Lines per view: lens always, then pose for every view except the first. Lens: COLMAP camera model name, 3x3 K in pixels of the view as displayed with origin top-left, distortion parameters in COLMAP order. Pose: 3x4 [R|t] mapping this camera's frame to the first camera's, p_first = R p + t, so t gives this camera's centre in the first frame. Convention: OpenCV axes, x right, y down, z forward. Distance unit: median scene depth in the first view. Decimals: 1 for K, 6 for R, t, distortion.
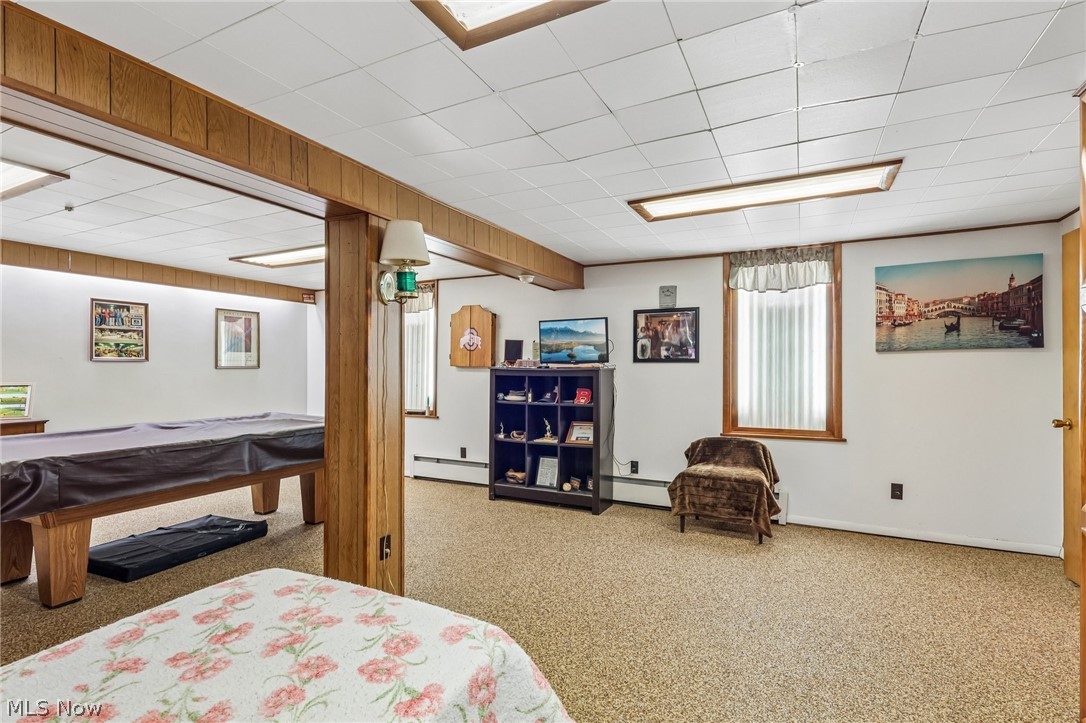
lens RADIAL K [[520.3, 0, 541.4], [0, 520.3, 377.9], [0, 0, 1]] dist [0.001315, 0.000501]
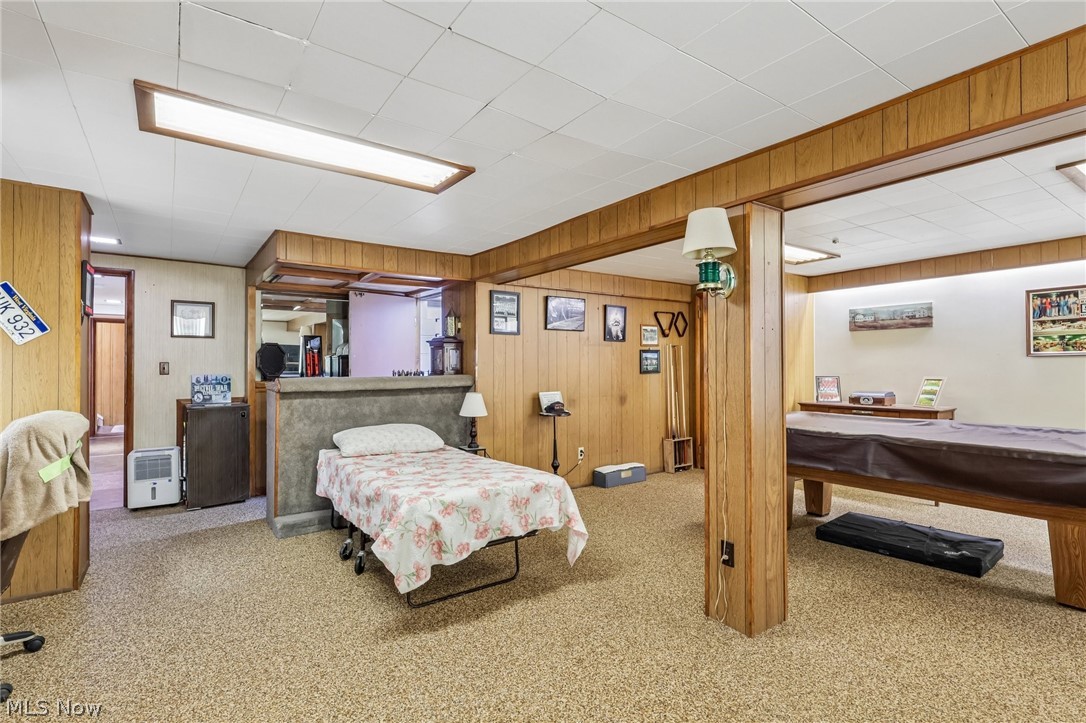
lens RADIAL K [[523.9, 0, 540.9], [0, 523.9, 367.0], [0, 0, 1]] dist [-0.000601, 0.000458]
pose [[-0.465444, -0.003243, -0.885072, 0.387804], [-0.010513, 0.999943, 0.001864, -0.005603], [0.885015, 0.010172, -0.465451, 0.642516]]
